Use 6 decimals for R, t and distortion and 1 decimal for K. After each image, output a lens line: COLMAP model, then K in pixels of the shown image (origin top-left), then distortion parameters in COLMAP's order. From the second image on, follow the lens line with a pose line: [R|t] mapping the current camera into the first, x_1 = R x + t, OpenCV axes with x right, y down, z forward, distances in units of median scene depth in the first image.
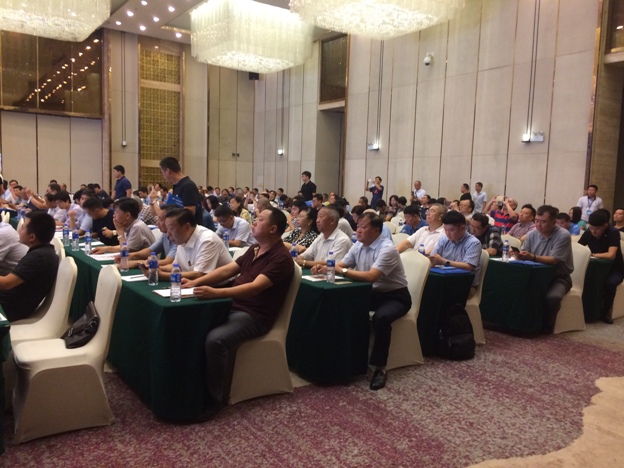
lens RADIAL K [[532.1, 0, 301.6], [0, 532.1, 235.0], [0, 0, 1]] dist [-0.000980, -0.003927]
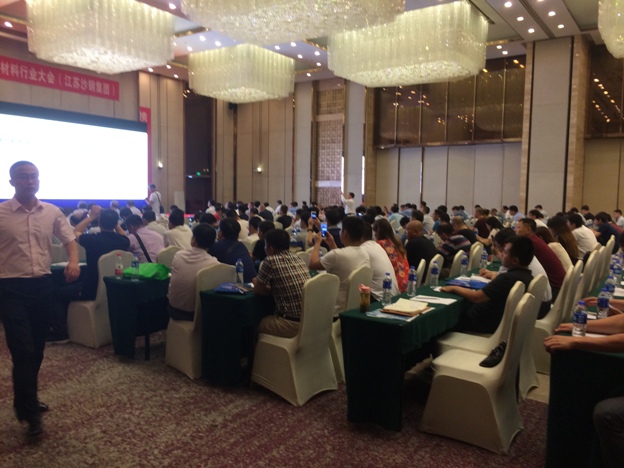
lens RADIAL K [[532.1, 0, 301.6], [0, 532.1, 235.0], [0, 0, 1]] dist [-0.000980, -0.003927]
pose [[0.336520, 0.035537, -0.941006, 0.437848], [-0.090688, 0.995866, 0.005177, -0.015686], [0.937299, 0.083595, 0.338352, 0.313220]]
